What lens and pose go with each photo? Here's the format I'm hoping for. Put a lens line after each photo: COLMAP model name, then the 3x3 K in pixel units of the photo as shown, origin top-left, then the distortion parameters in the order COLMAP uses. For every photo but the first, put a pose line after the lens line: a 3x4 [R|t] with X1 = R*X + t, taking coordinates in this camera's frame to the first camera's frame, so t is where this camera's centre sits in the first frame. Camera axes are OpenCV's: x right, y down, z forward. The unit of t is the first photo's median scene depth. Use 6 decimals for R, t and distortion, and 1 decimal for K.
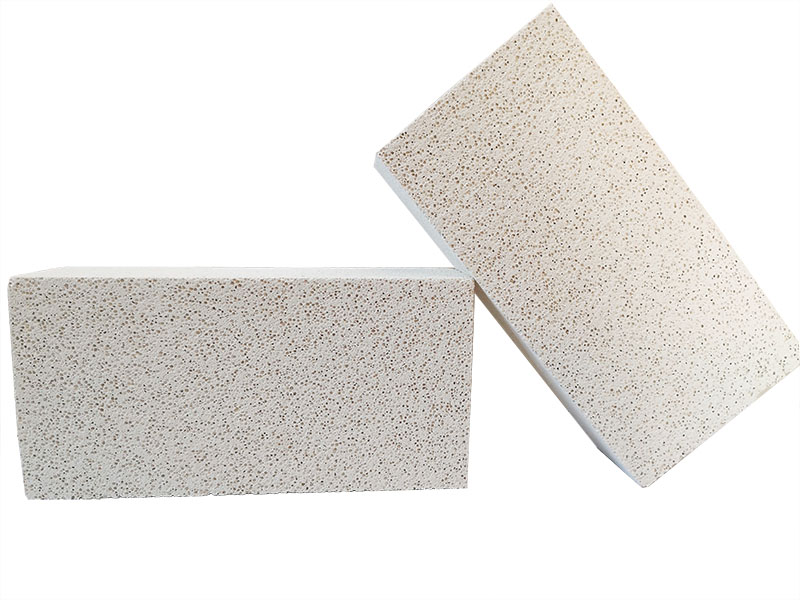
lens RADIAL K [[604.9, 0, 400.6], [0, 604.9, 300.8], [0, 0, 1]] dist [0.030939, -0.011873]
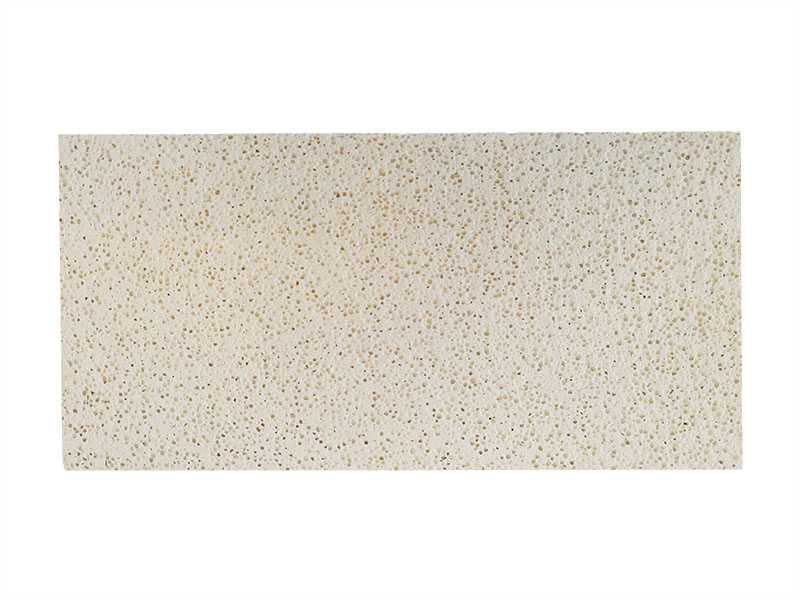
lens RADIAL K [[604.9, 0, 399.4], [0, 604.9, 300.9], [0, 0, 1]] dist [0.030939, -0.011873]
pose [[-0.569679, 0.720920, 0.394640, 0.064125], [-0.797128, -0.601591, -0.051714, -0.033453], [0.200130, -0.344039, 0.917380, 0.371395]]
